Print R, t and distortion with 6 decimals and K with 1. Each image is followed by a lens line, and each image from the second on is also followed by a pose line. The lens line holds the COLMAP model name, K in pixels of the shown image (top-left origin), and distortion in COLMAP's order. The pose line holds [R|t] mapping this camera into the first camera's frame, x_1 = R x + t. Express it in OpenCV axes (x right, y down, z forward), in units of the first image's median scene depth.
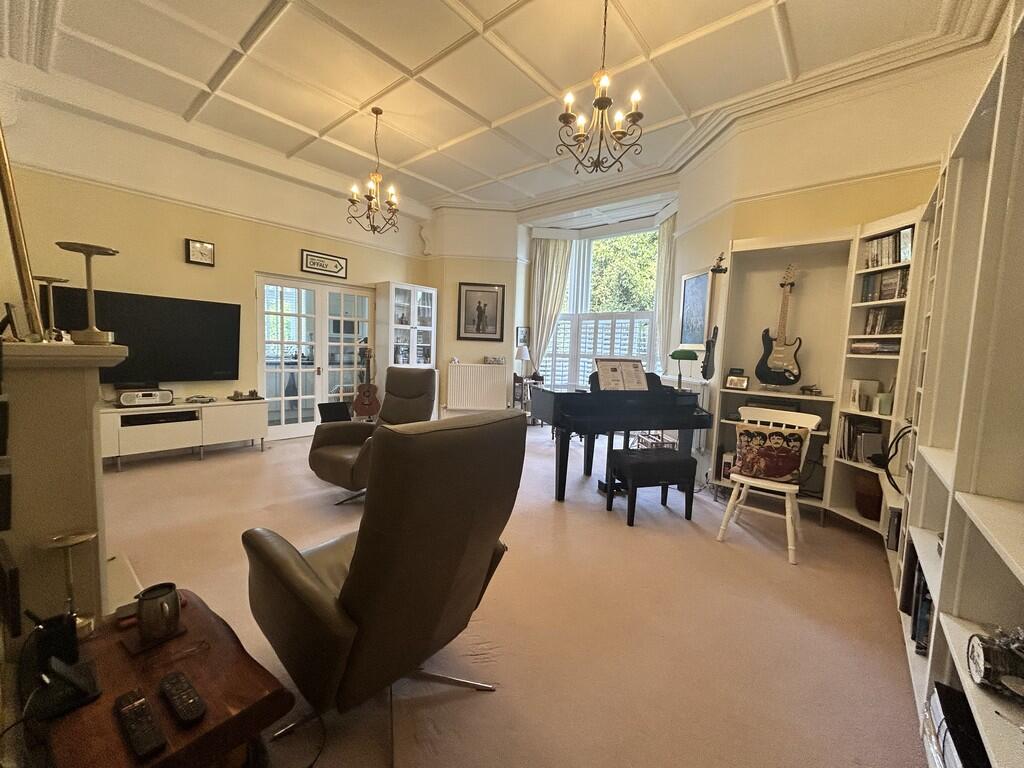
lens RADIAL K [[411.0, 0, 507.3], [0, 411.0, 391.0], [0, 0, 1]] dist [0.001366, 0.000064]
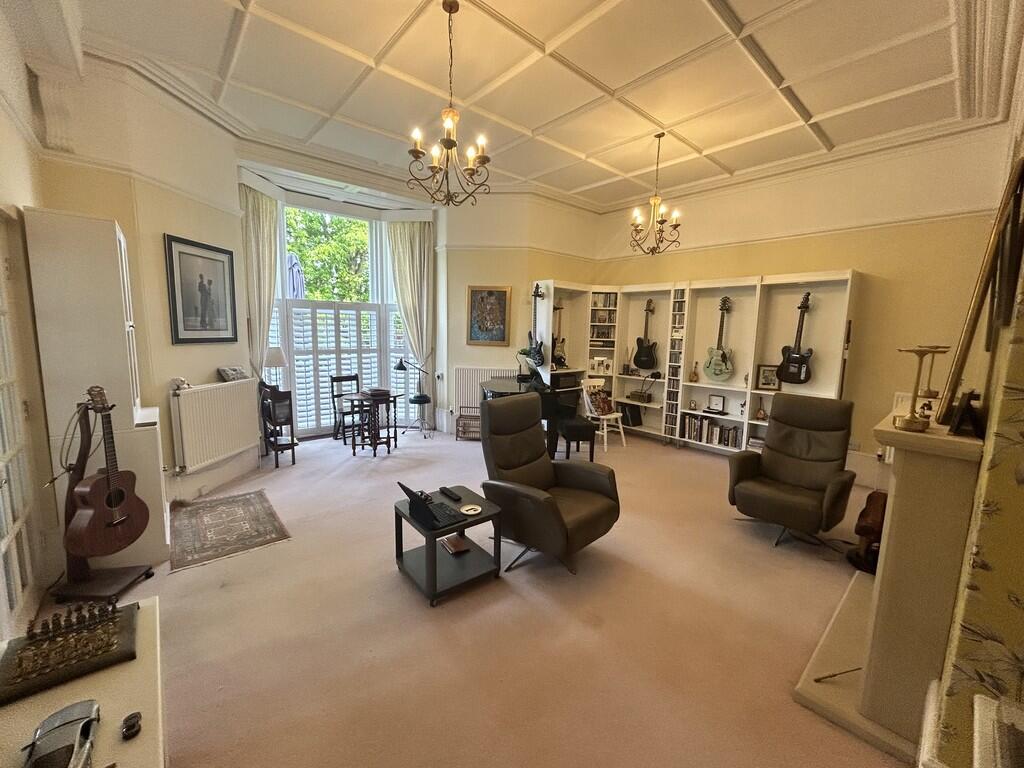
lens RADIAL K [[411.0, 0, 508.6], [0, 411.0, 376.6], [0, 0, 1]] dist [0.001366, 0.000064]
pose [[0.162953, -0.146759, 0.975658, -0.576295], [0.085545, 0.987253, 0.134215, -0.118630], [-0.982918, 0.061592, 0.173431, 0.490486]]
